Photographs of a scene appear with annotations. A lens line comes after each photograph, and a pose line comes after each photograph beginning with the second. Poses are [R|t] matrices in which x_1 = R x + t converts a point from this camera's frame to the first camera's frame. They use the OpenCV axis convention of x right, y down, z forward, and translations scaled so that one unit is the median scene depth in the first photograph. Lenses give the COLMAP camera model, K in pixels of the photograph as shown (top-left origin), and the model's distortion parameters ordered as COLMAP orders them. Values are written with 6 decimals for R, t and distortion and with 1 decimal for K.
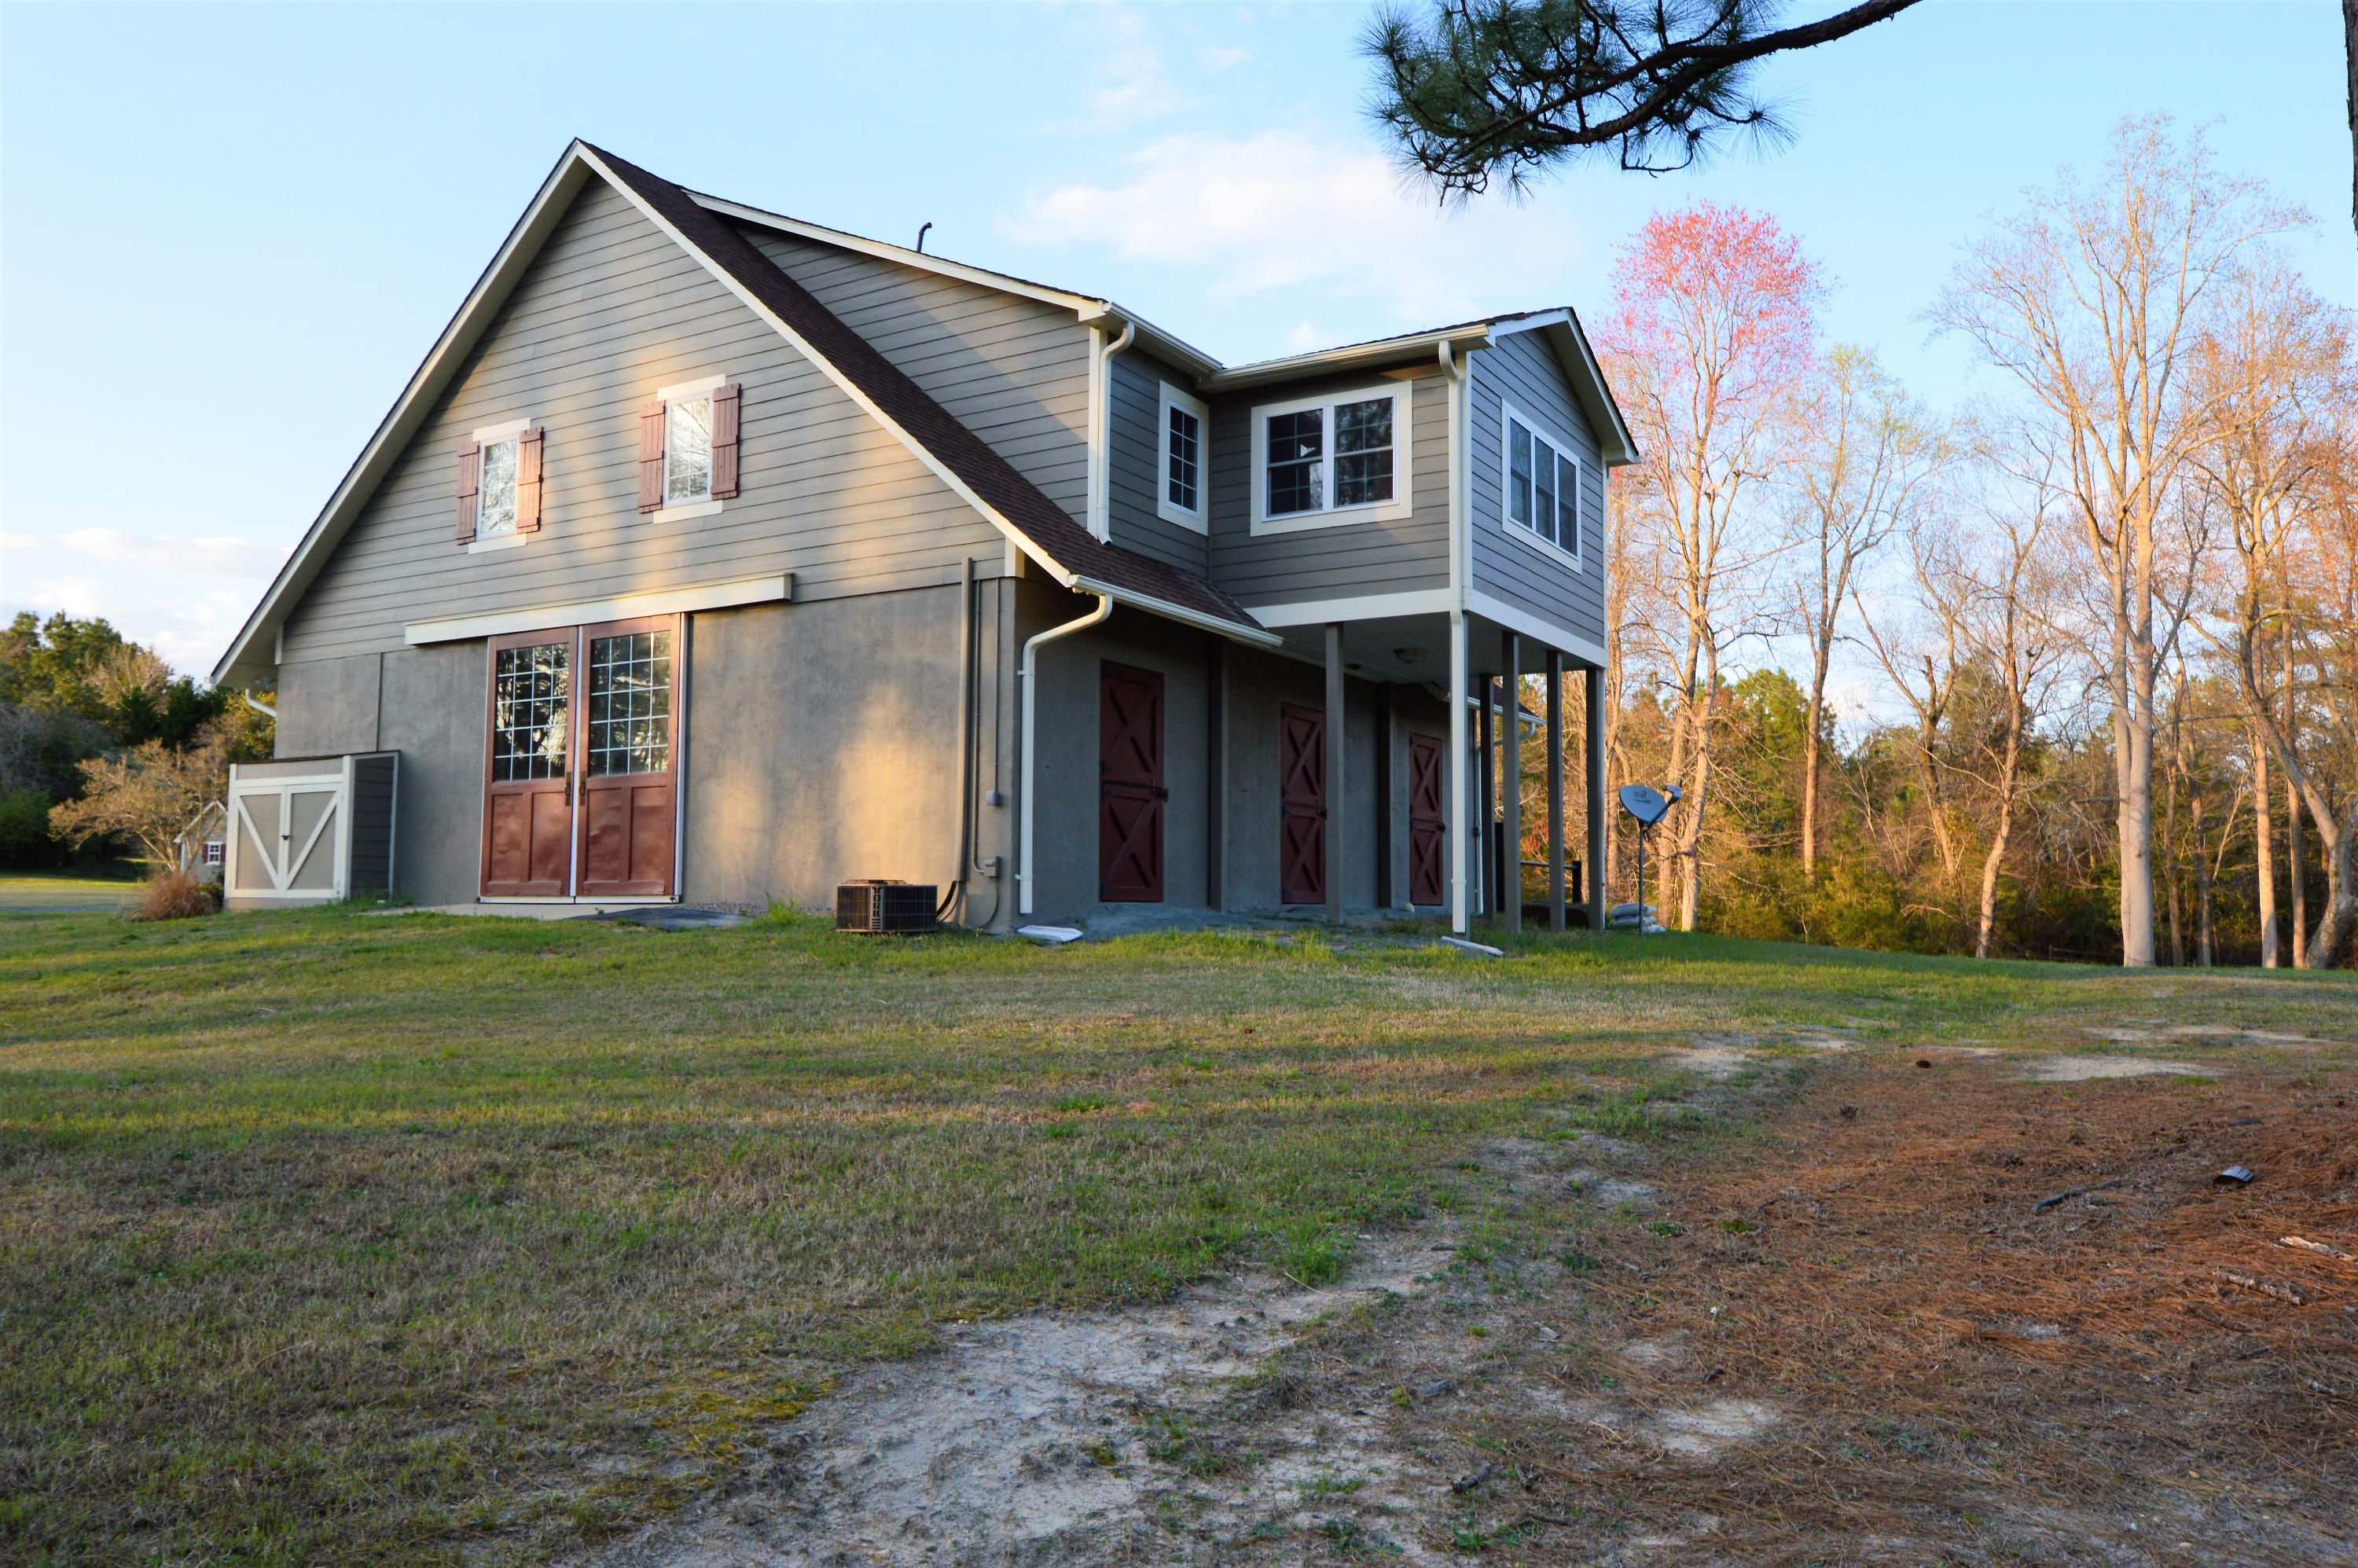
lens RADIAL K [[1649.0, 0, 1179.0], [0, 1649.0, 784.0], [0, 0, 1]] dist [-0.000170, -0.001711]
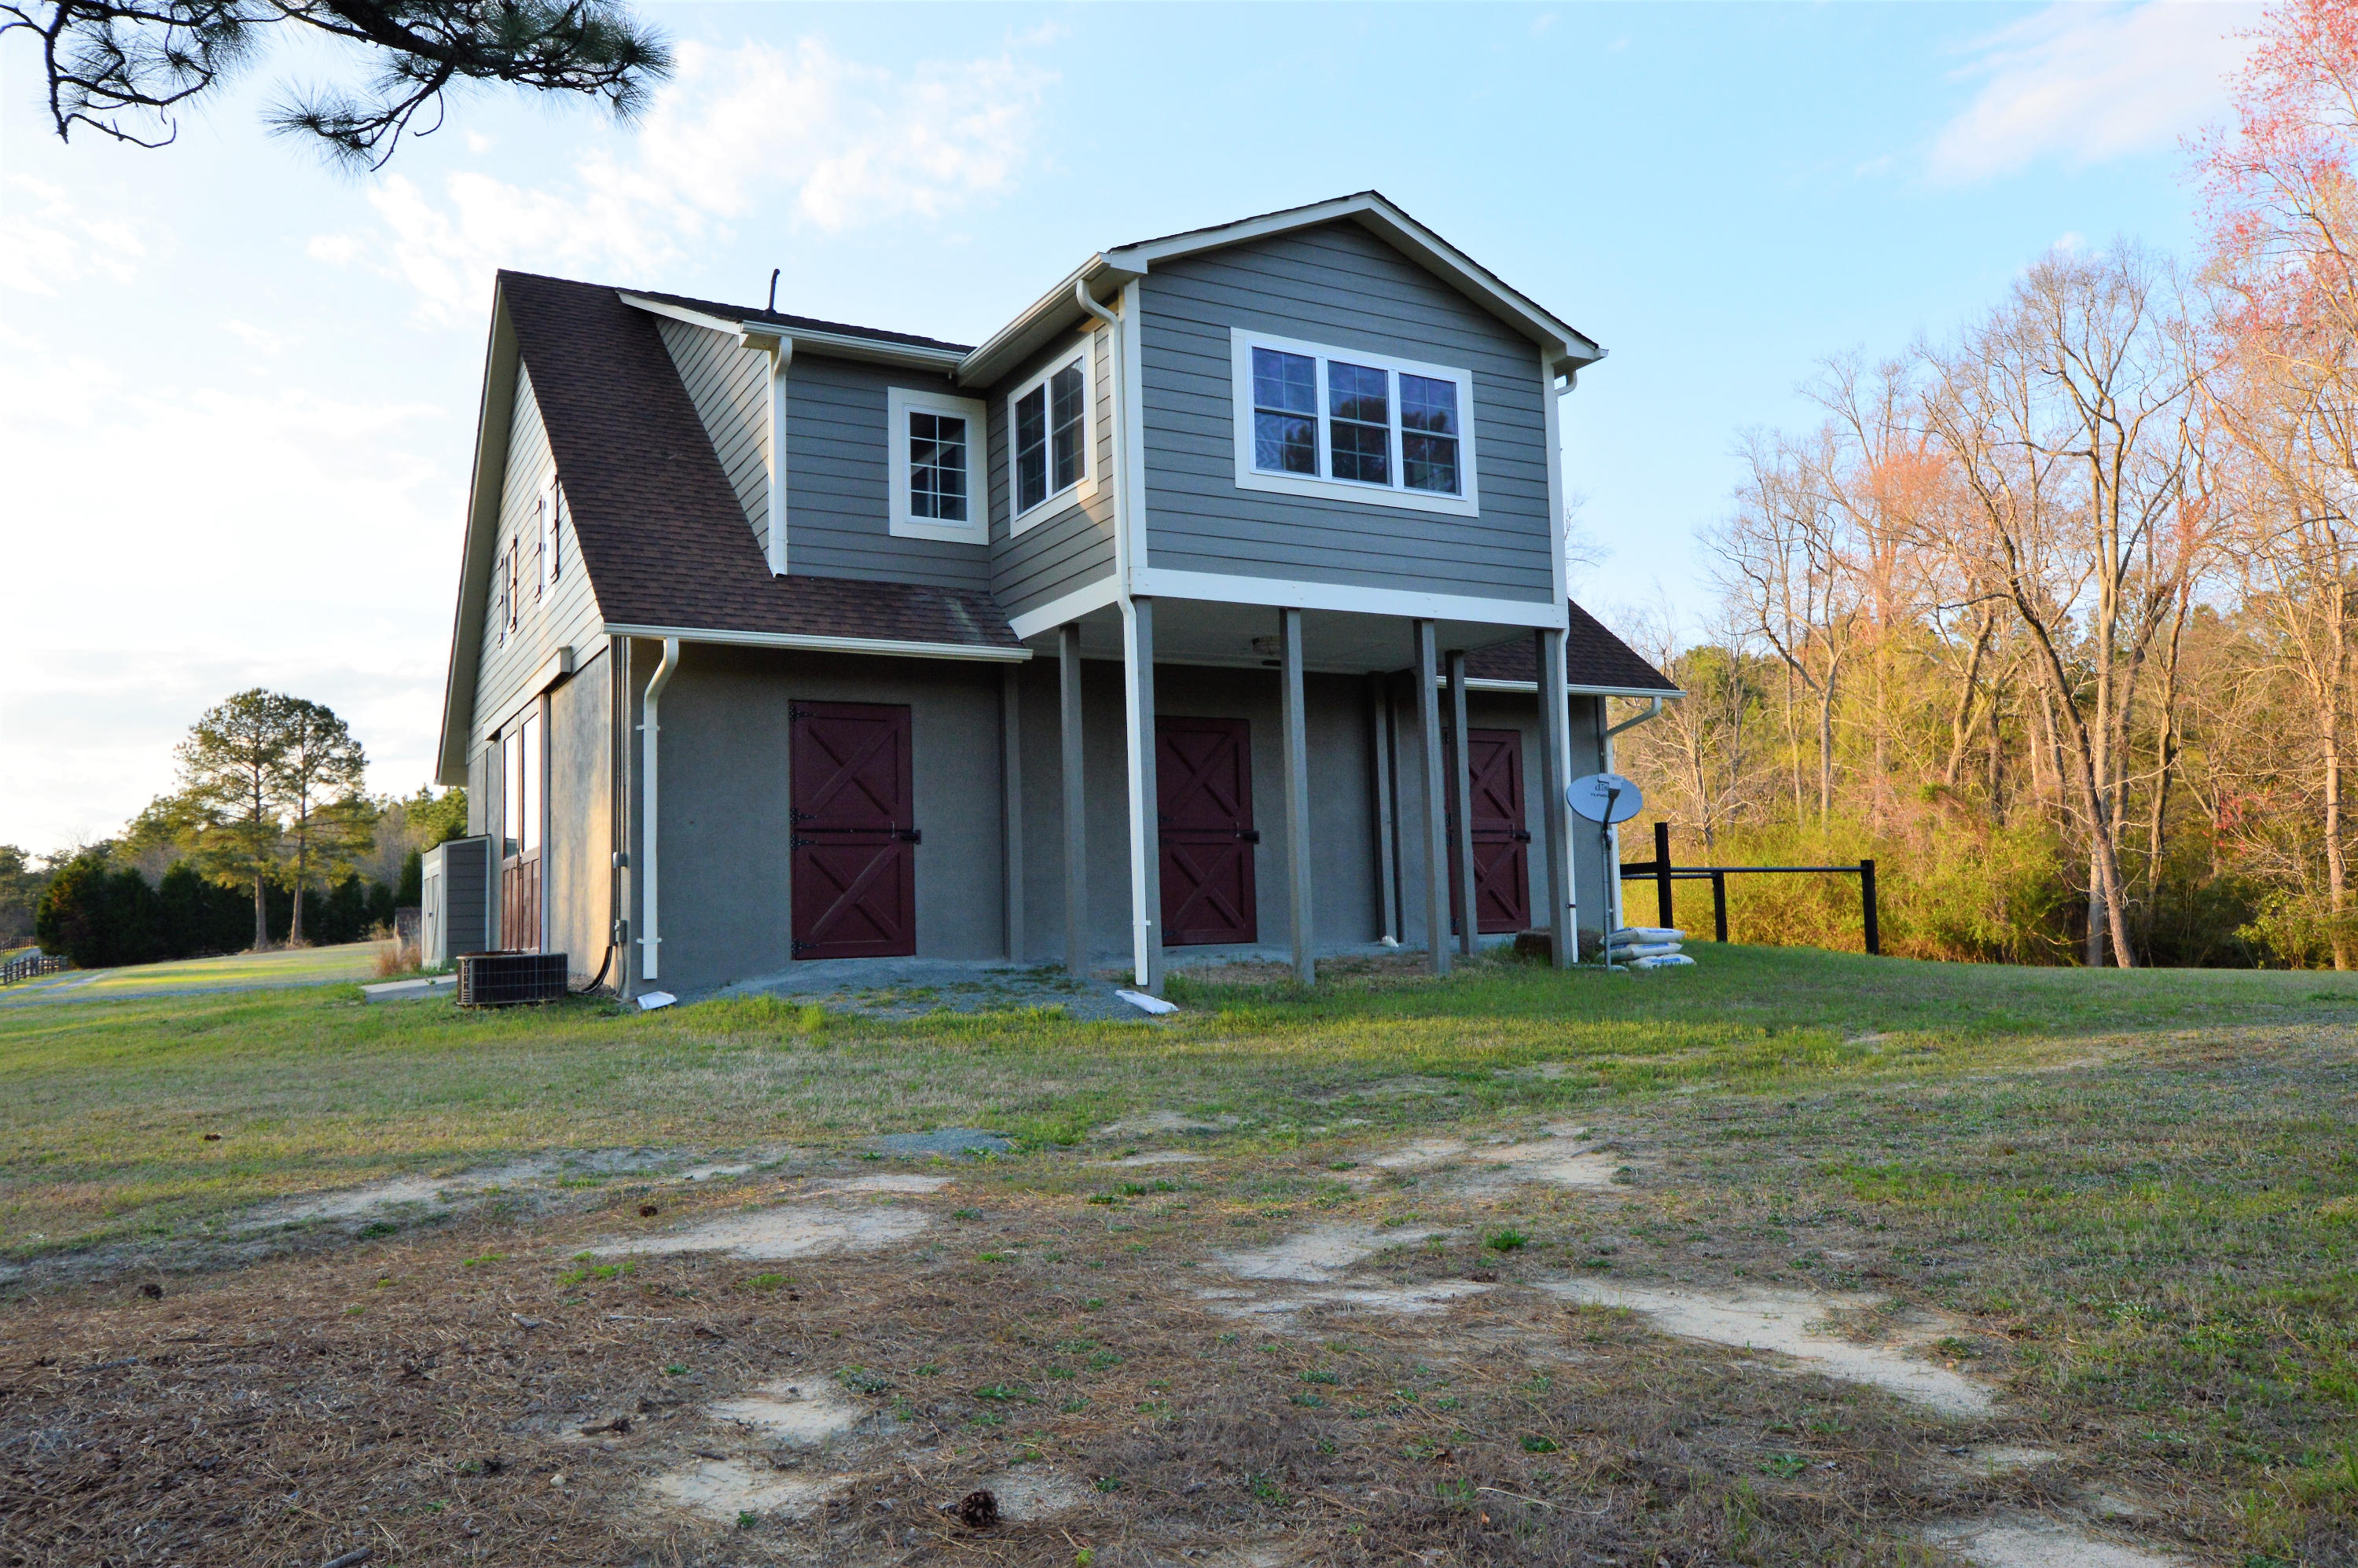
lens RADIAL K [[1649.0, 0, 1179.0], [0, 1649.0, 784.0], [0, 0, 1]] dist [-0.000170, -0.001711]
pose [[0.872004, -0.078489, -0.483166, 0.554056], [0.075611, 0.996812, -0.025471, 0.011294], [0.483625, -0.014322, 0.875158, 0.268531]]
